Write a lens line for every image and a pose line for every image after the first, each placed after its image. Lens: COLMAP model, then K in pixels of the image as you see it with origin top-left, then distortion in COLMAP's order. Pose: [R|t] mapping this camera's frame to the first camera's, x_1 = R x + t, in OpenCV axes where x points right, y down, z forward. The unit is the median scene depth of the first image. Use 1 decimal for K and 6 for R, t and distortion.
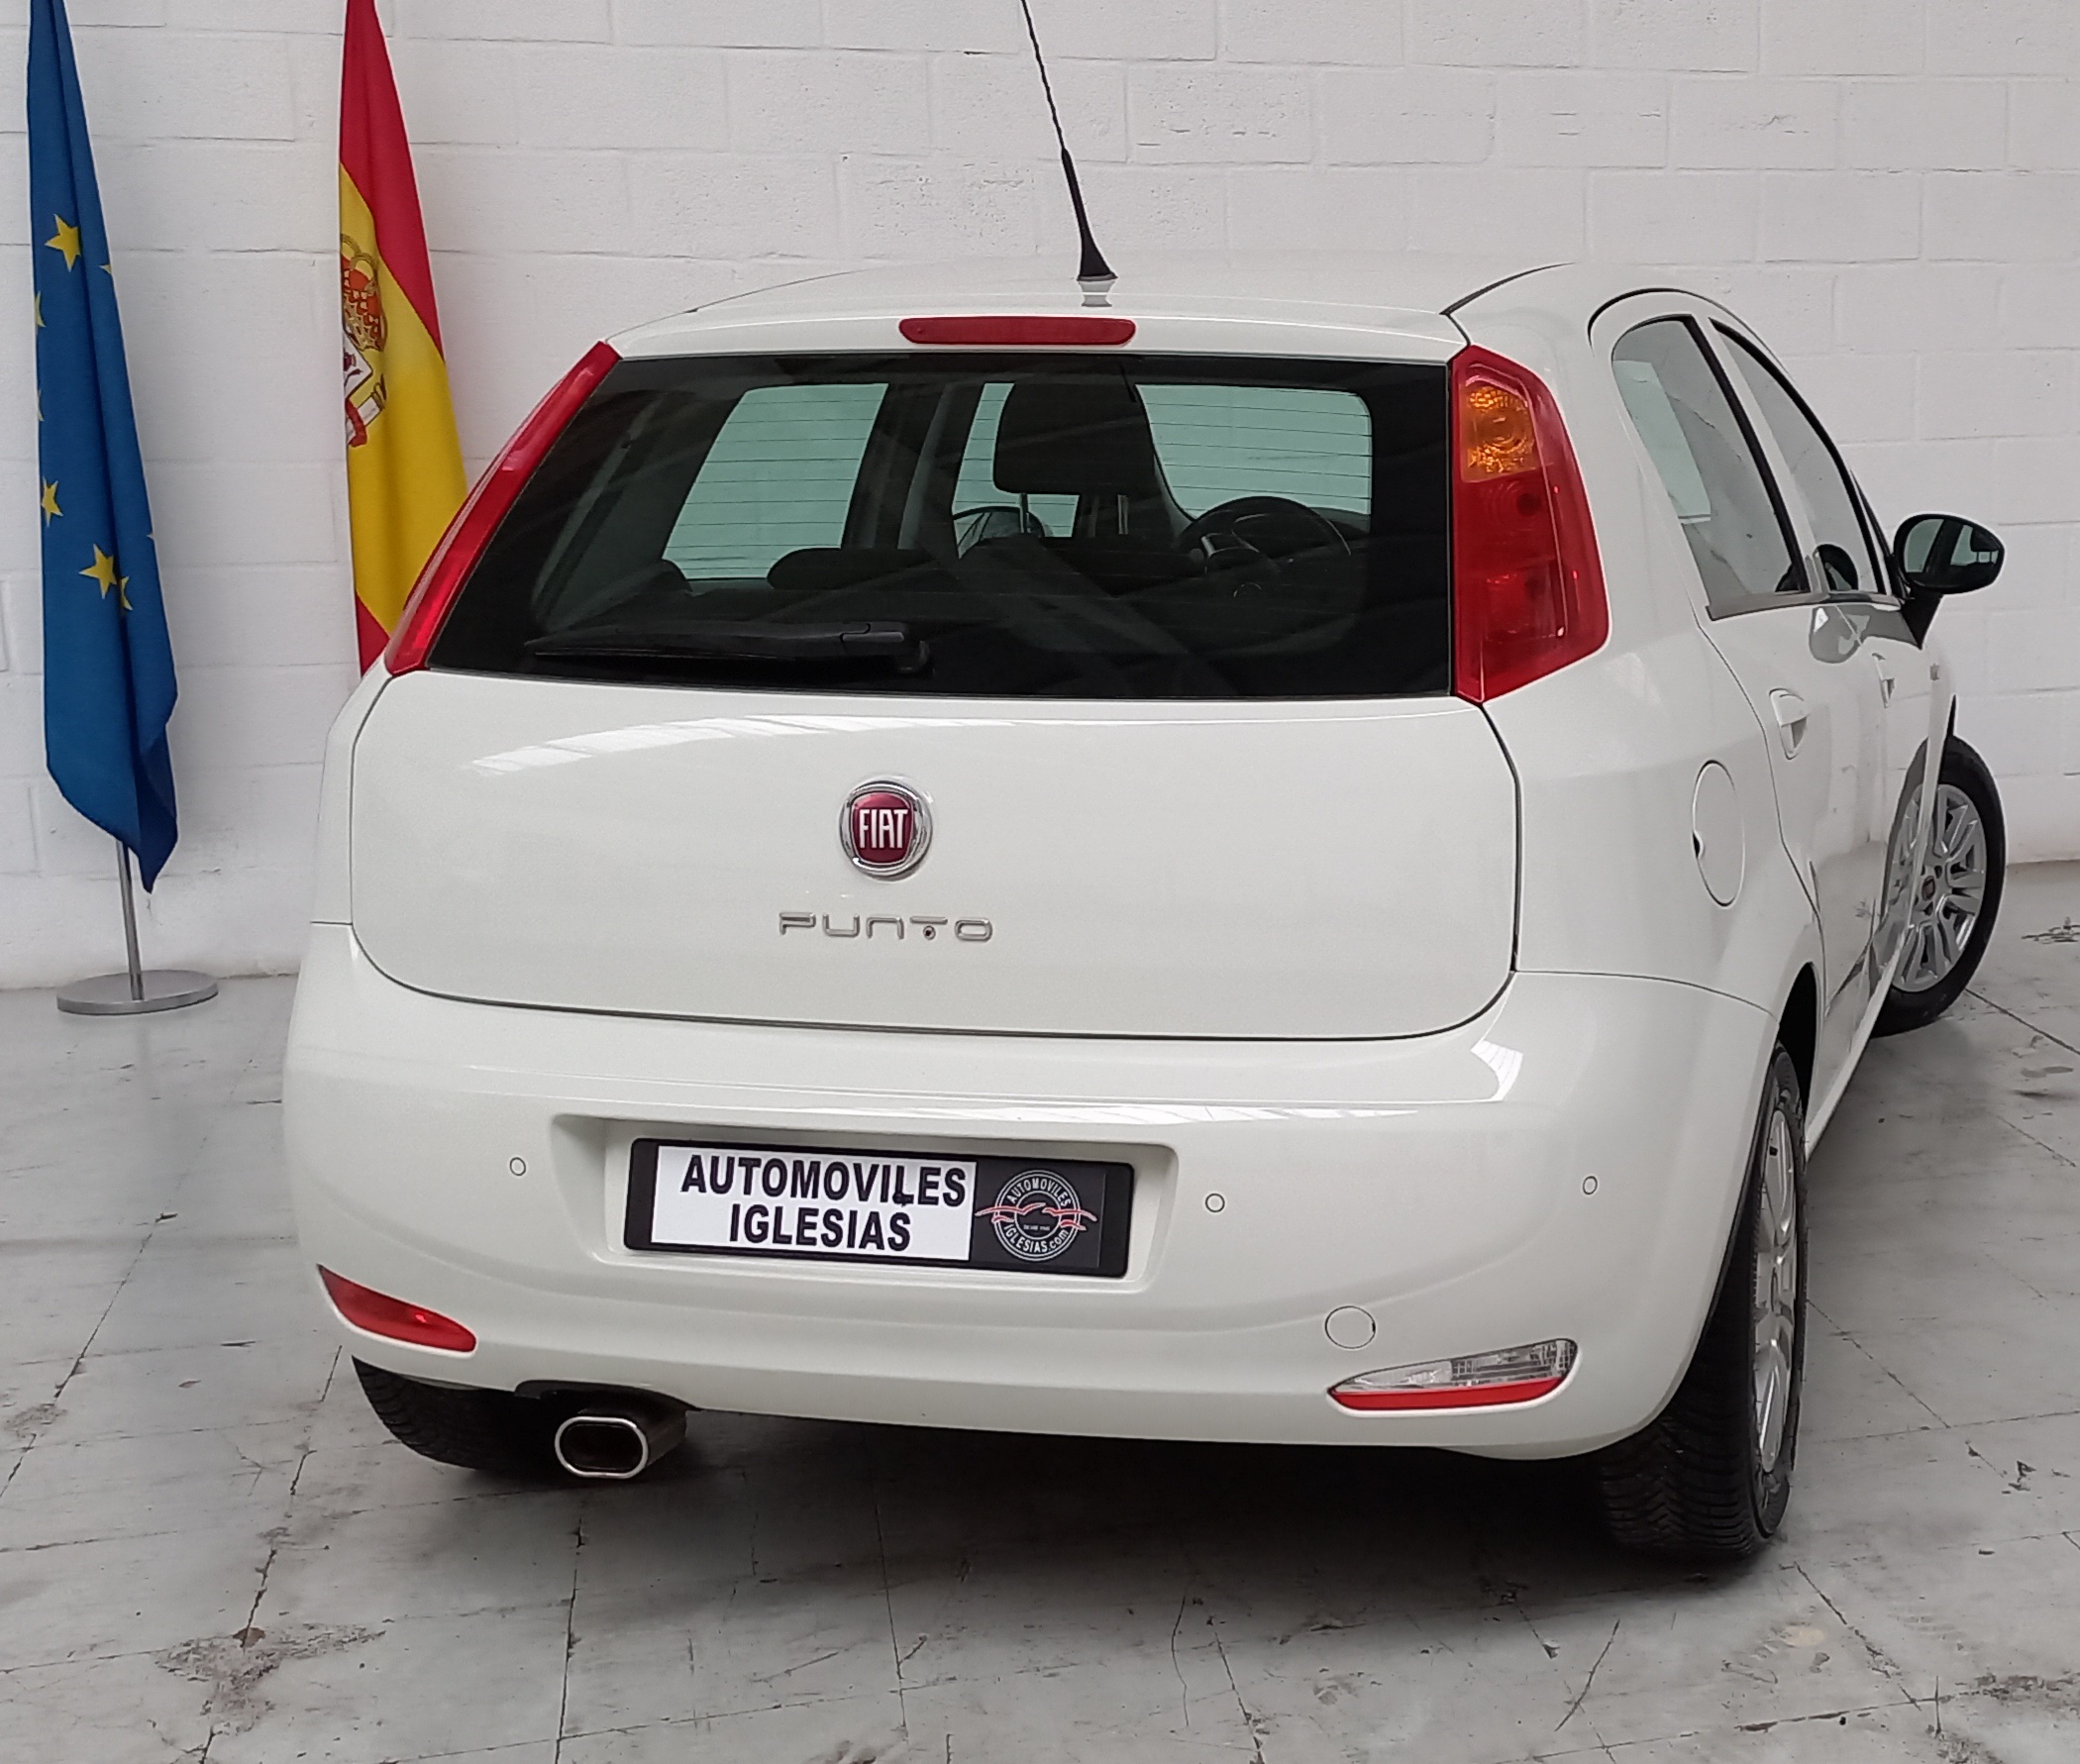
lens RADIAL K [[2821.9, 0, 1498.8], [0, 2821.9, 915.7], [0, 0, 1]] dist [0.128779, -0.192423]
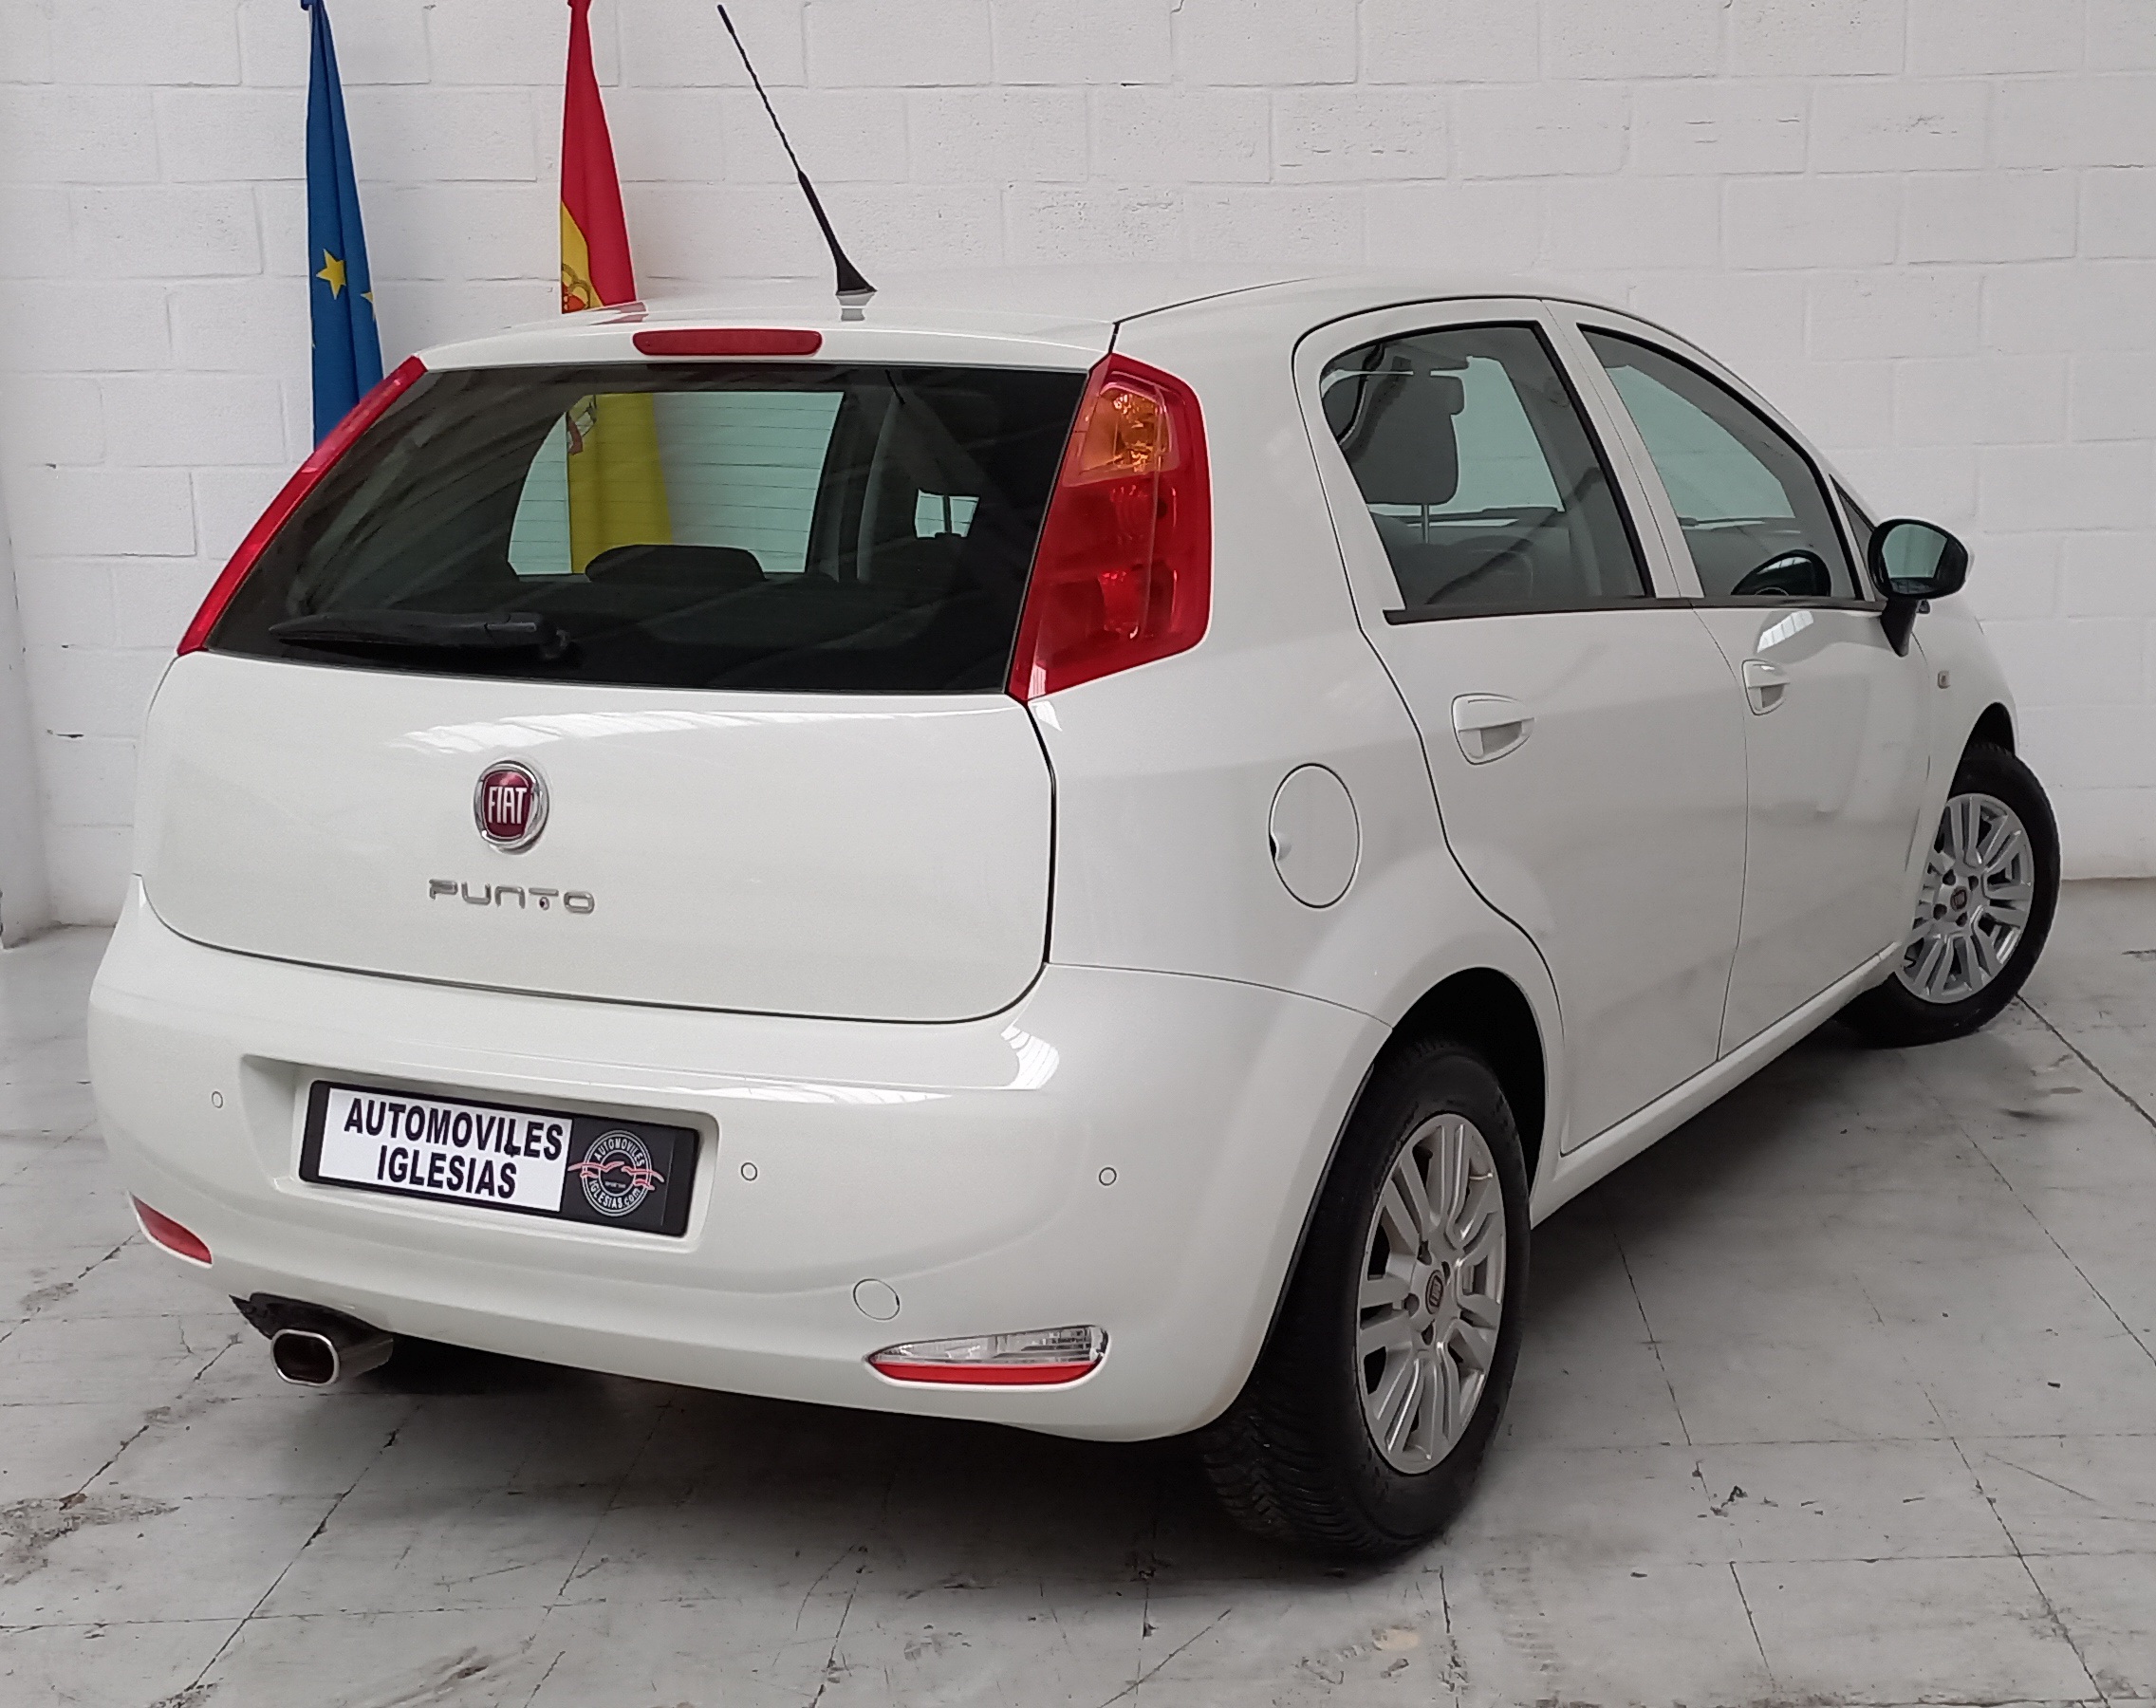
lens RADIAL K [[2690.0, 0, 1355.0], [0, 2690.0, 886.9], [0, 0, 1]] dist [0.136235, -0.208346]
pose [[0.971320, 0.038186, -0.234690, 0.333119], [-0.039021, 0.999238, 0.001085, -0.013118], [0.234553, 0.008104, 0.972070, 0.072304]]
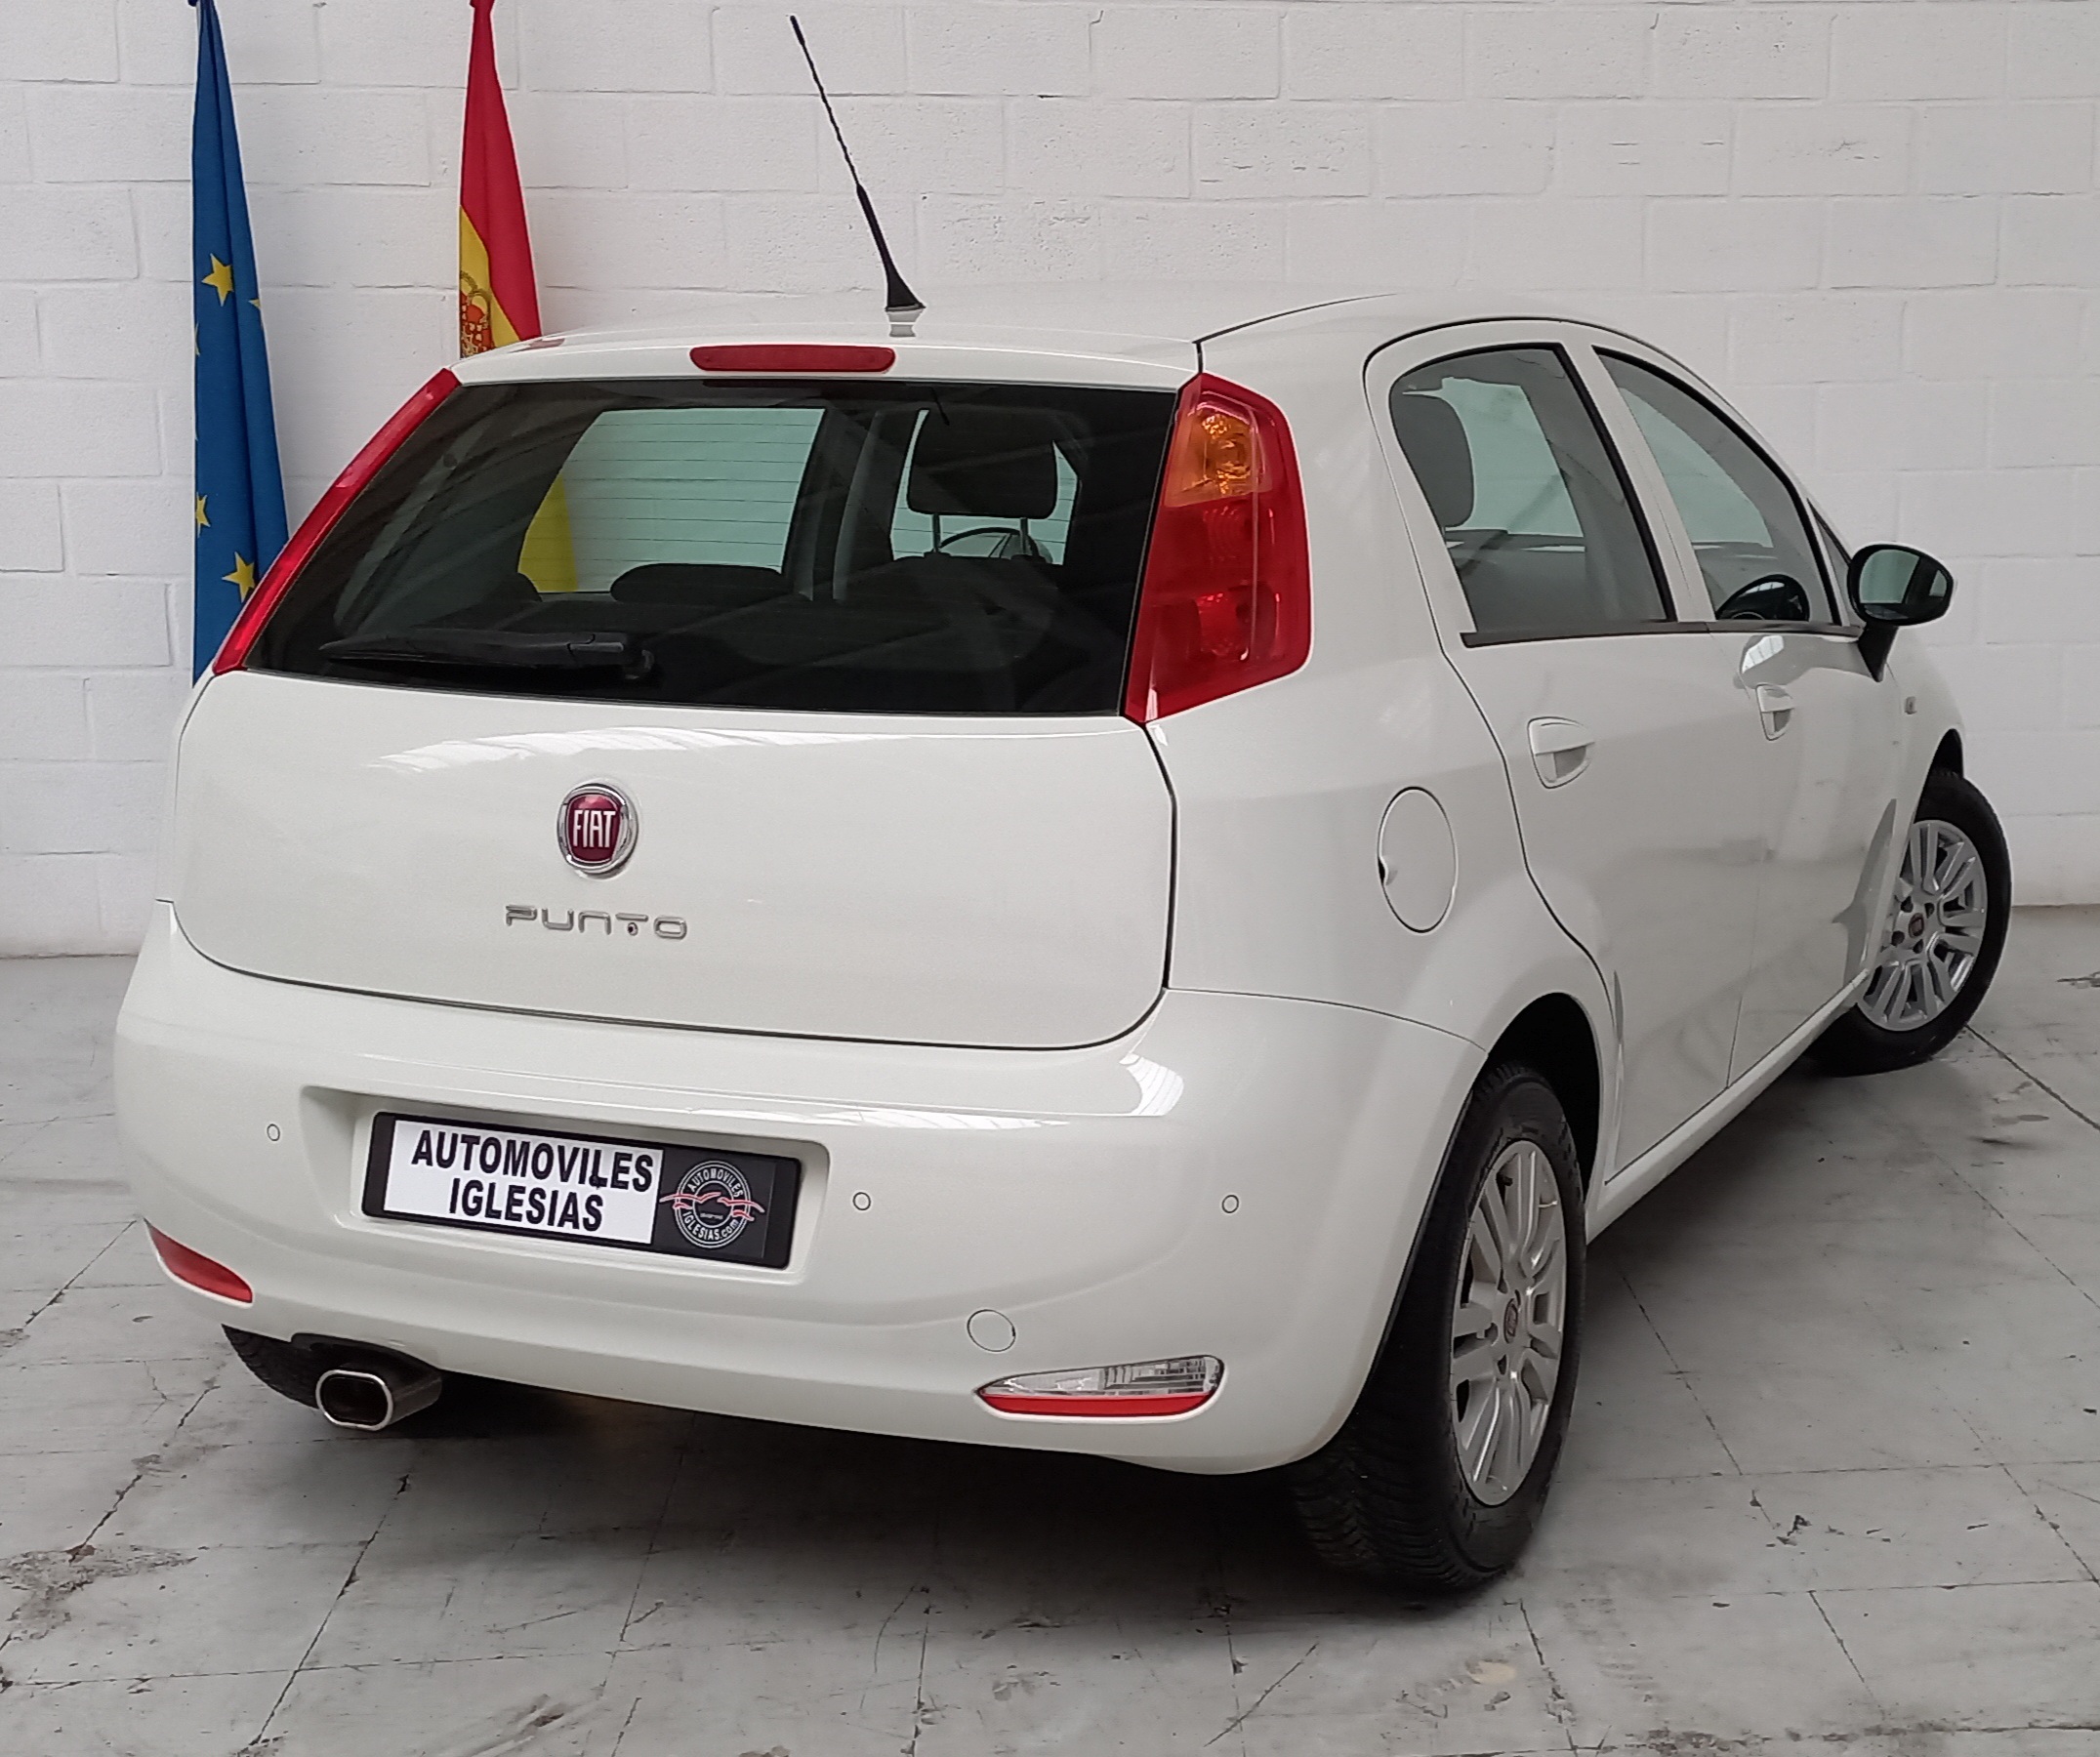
lens RADIAL K [[2766.3, 0, 1294.1], [0, 2766.3, 886.7], [0, 0, 1]] dist [0.143238, -0.232232]
pose [[0.983369, 0.035051, -0.178204, 0.220075], [-0.037881, 0.999204, -0.012506, -0.005962], [0.177624, 0.019049, 0.983914, 0.028416]]
